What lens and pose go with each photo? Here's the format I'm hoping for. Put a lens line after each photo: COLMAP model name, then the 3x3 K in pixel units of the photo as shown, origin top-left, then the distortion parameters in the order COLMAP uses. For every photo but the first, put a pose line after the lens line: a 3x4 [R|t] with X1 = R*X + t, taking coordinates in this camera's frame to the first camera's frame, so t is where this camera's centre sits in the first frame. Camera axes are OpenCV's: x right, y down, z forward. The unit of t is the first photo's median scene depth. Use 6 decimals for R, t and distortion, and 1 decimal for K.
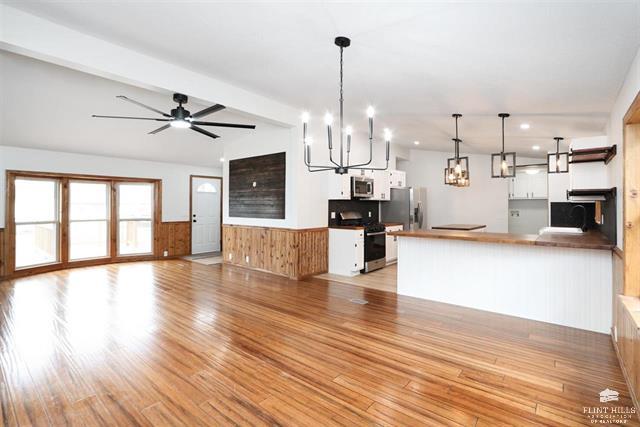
lens RADIAL K [[299.7, 0, 325.0], [0, 299.7, 200.7], [0, 0, 1]] dist [-0.020382, 0.005187]
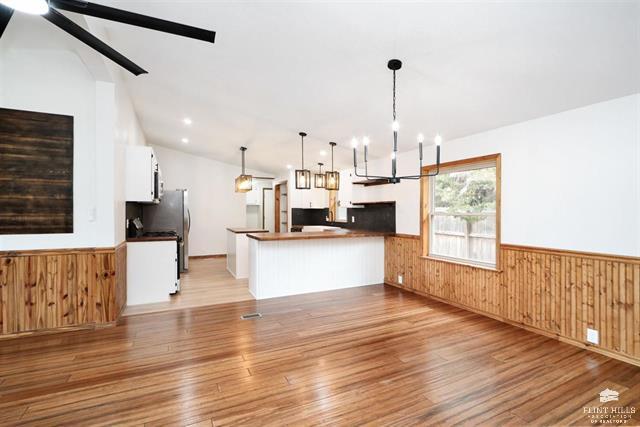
lens RADIAL K [[299.7, 0, 315.3], [0, 299.7, 216.1], [0, 0, 1]] dist [-0.020382, 0.005187]
pose [[0.421718, -0.013790, 0.906622, -0.432404], [-0.018975, 0.999531, 0.024029, 0.005740], [-0.906528, -0.027336, 0.421259, 0.314962]]
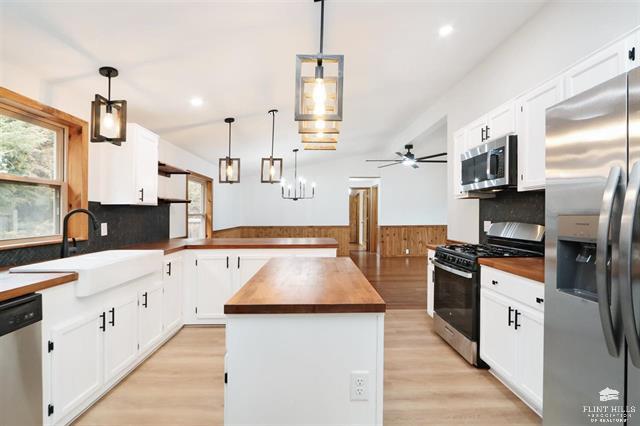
lens RADIAL K [[299.7, 0, 319.4], [0, 299.7, 214.4], [0, 0, 1]] dist [-0.020382, 0.005187]
pose [[-0.760276, 0.006262, -0.649570, 0.657200], [0.017583, 0.999786, -0.010941, 0.028124], [0.649362, -0.019739, -0.760223, 1.255781]]
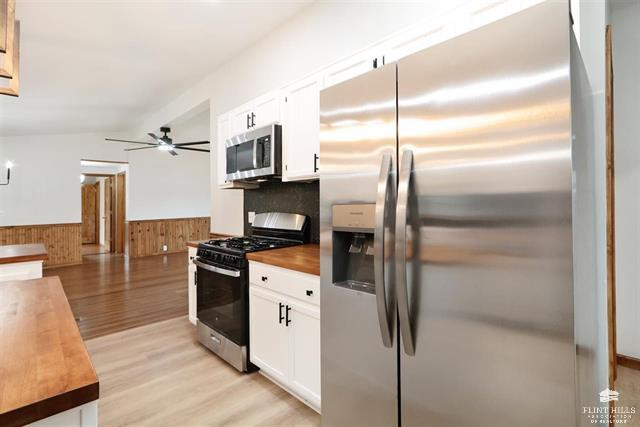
lens RADIAL K [[299.7, 0, 334.3], [0, 299.7, 197.4], [0, 0, 1]] dist [-0.020382, 0.005187]
pose [[-0.061077, -0.014551, -0.998027, 0.647642], [0.037623, 0.999150, -0.016870, 0.028084], [0.997424, -0.038579, -0.060477, 1.250425]]
